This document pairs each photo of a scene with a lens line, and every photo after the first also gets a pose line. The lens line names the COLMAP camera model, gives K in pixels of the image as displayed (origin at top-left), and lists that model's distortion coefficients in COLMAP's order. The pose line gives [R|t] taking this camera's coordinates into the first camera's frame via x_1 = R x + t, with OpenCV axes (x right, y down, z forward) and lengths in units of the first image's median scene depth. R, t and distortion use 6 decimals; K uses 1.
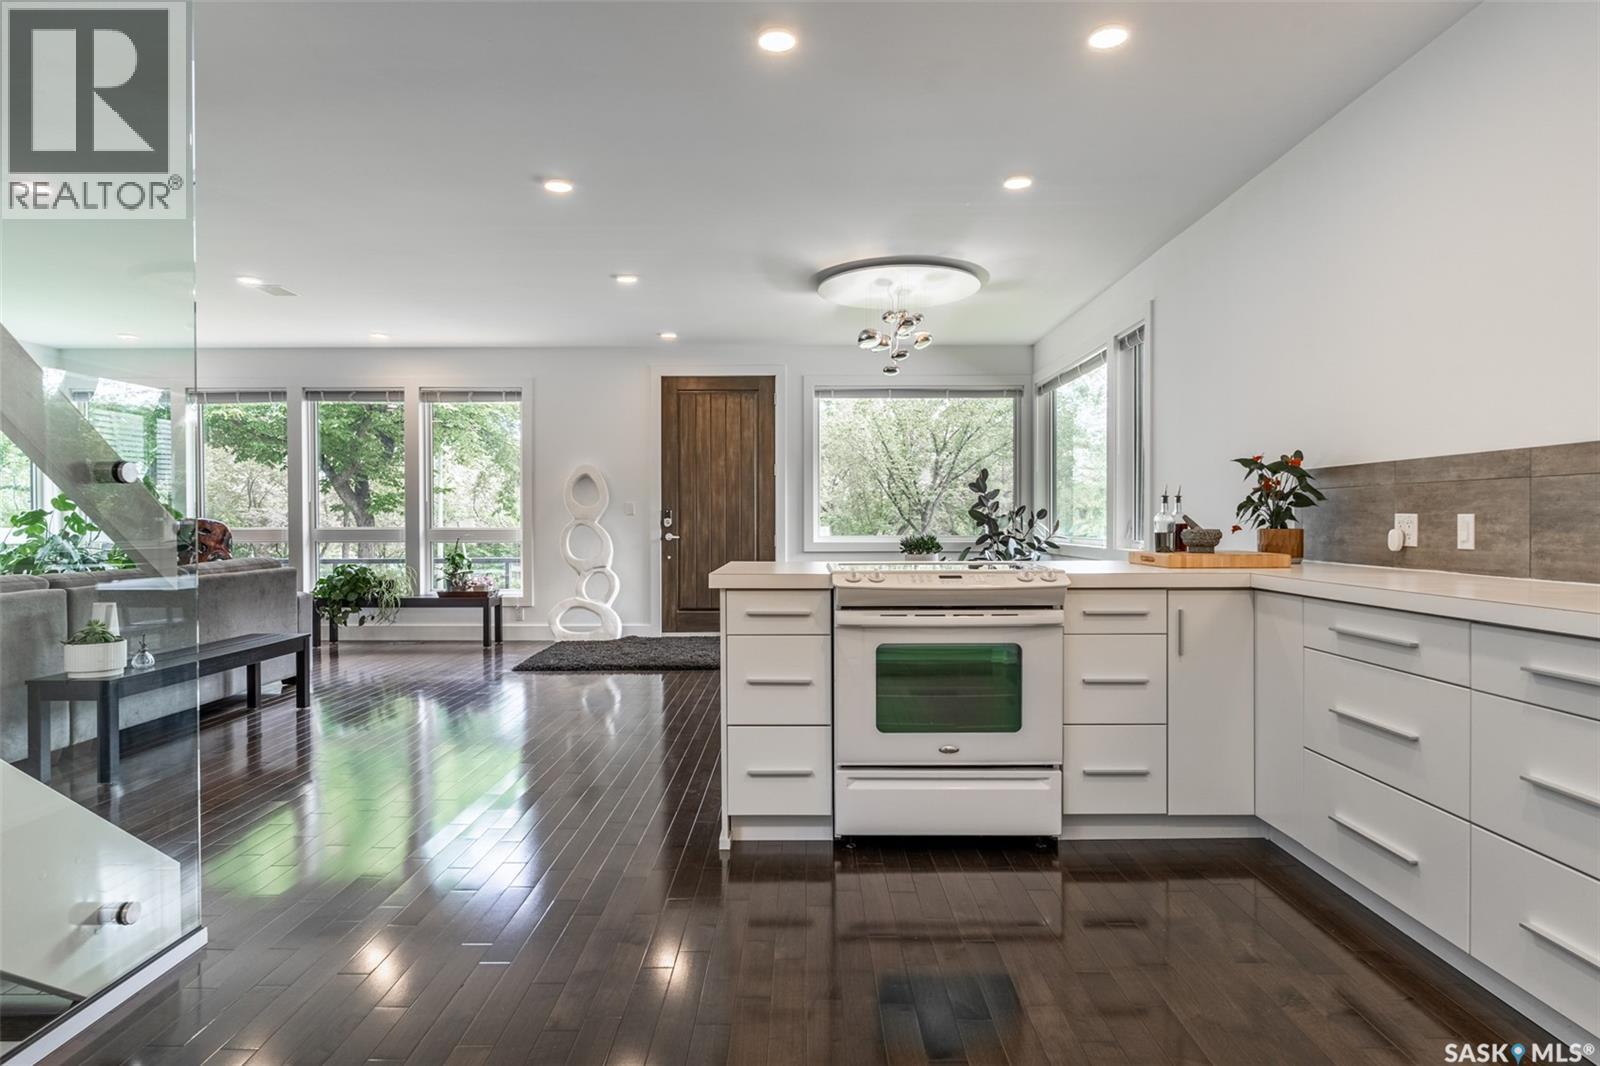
lens RADIAL K [[897.5, 0, 801.5], [0, 897.5, 529.4], [0, 0, 1]] dist [0.001838, 0.001742]
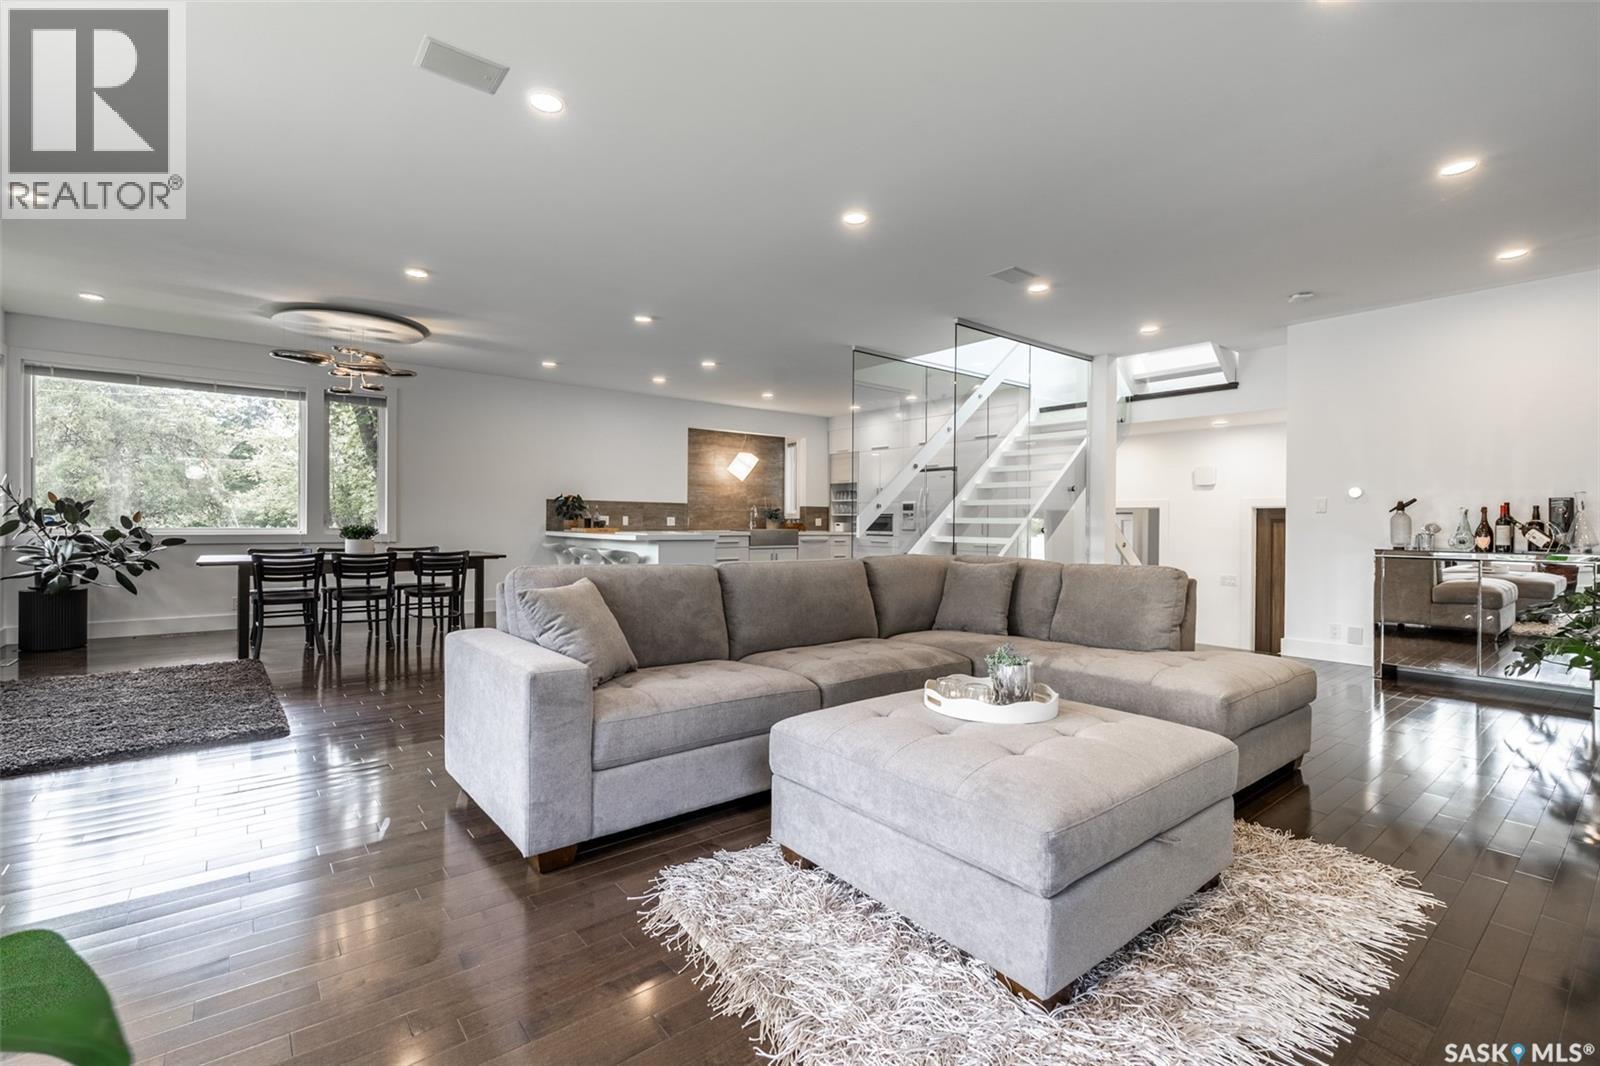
lens RADIAL K [[744.4, 0, 803.4], [0, 744.4, 529.7], [0, 0, 1]] dist [-0.012423, 0.000999]
pose [[-0.631404, -0.002554, 0.775450, -1.009496], [0.005423, 0.999956, 0.007709, 0.009334], [-0.775435, 0.009073, -0.631362, 1.071830]]
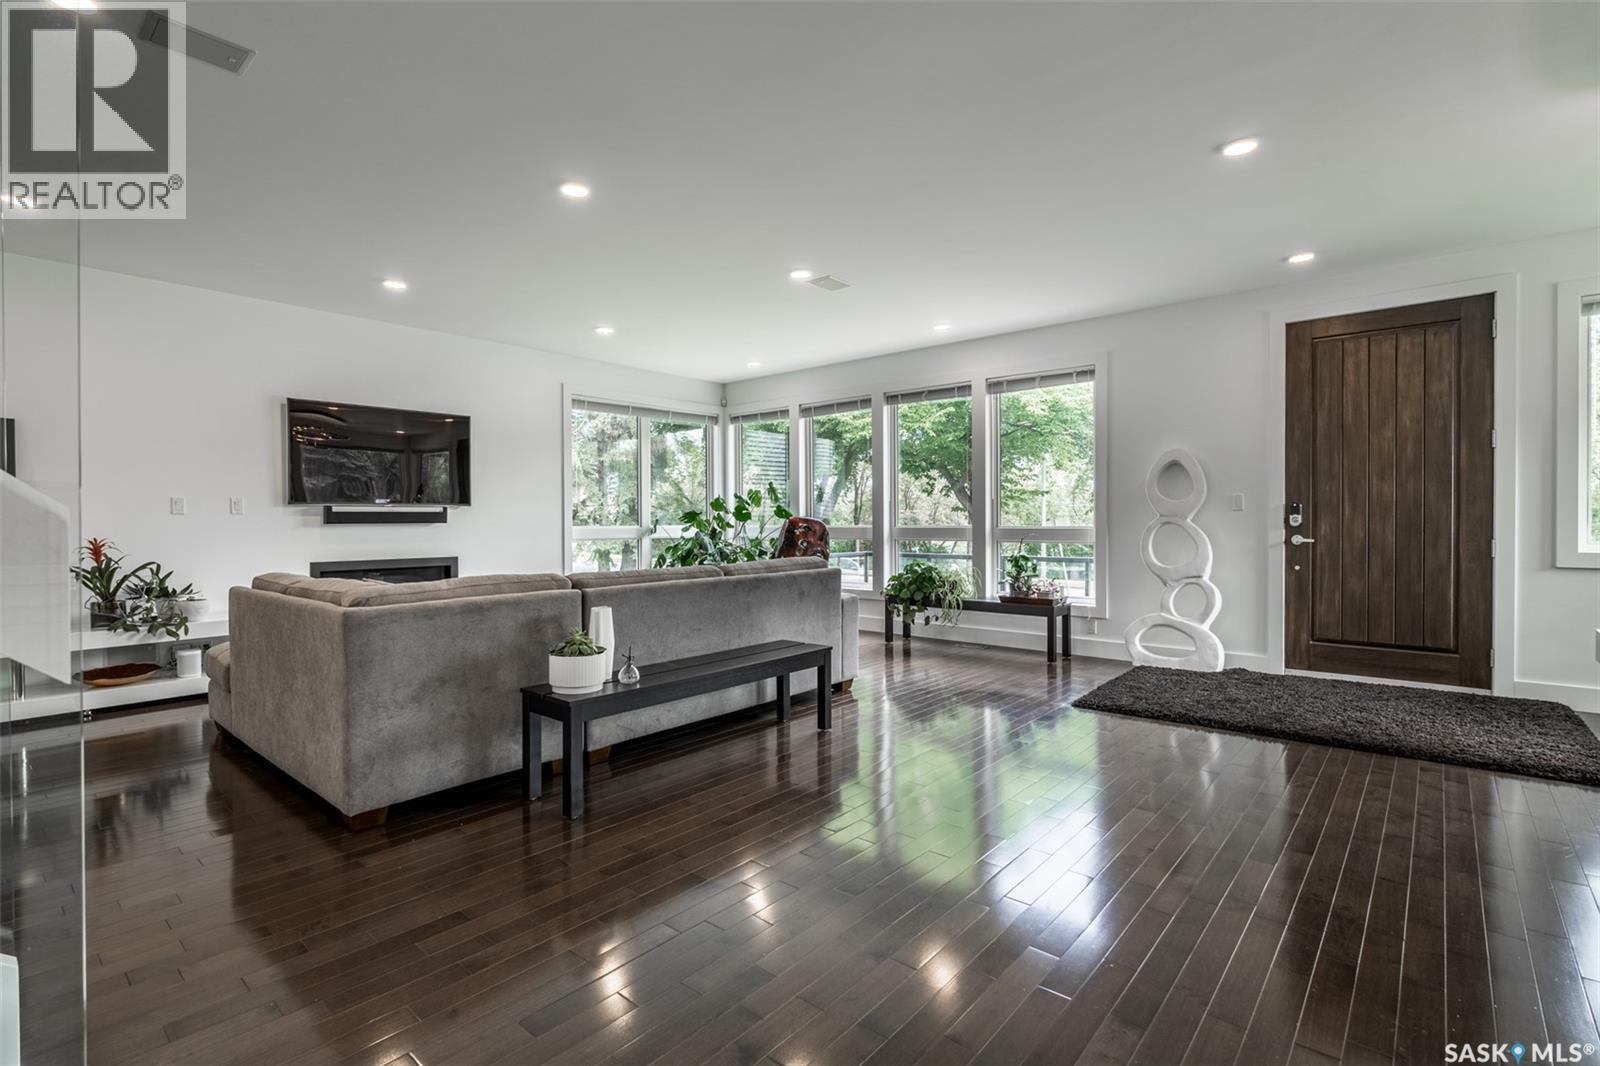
lens RADIAL K [[744.4, 0, 792.1], [0, 744.4, 529.4], [0, 0, 1]] dist [-0.012423, 0.000999]
pose [[0.752393, 0.006117, -0.658686, -0.074373], [-0.003525, 0.999980, 0.005261, -0.002362], [0.658705, -0.001637, 0.752399, 0.336351]]
